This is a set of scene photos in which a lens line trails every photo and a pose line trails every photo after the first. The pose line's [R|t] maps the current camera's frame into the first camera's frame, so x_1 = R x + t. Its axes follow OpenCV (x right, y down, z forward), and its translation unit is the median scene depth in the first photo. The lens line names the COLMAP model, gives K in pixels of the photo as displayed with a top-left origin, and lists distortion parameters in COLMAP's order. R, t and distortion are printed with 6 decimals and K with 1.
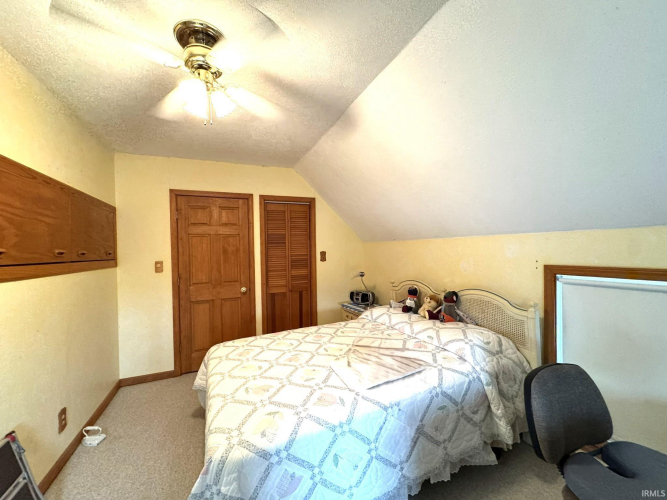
lens RADIAL K [[267.6, 0, 330.1], [0, 267.6, 250.4], [0, 0, 1]] dist [0.001181, 0.000138]
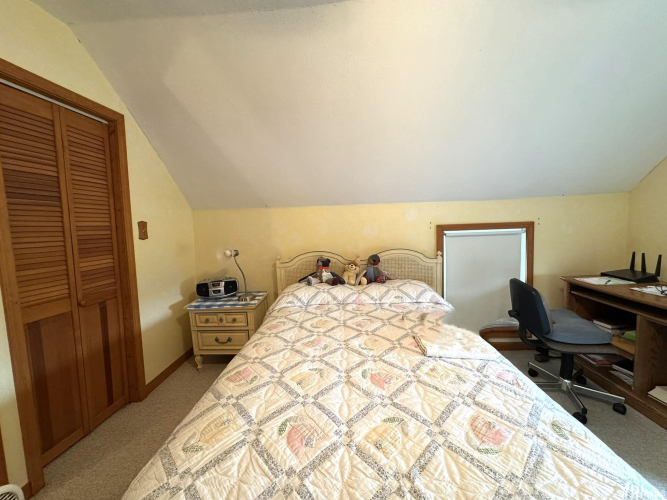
lens RADIAL K [[267.6, 0, 334.0], [0, 267.6, 248.2], [0, 0, 1]] dist [0.001181, 0.000138]
pose [[0.458020, -0.068505, 0.886298, -0.352942], [0.026139, 0.997633, 0.063603, 0.035621], [-0.888558, -0.005964, 0.458726, 0.412958]]
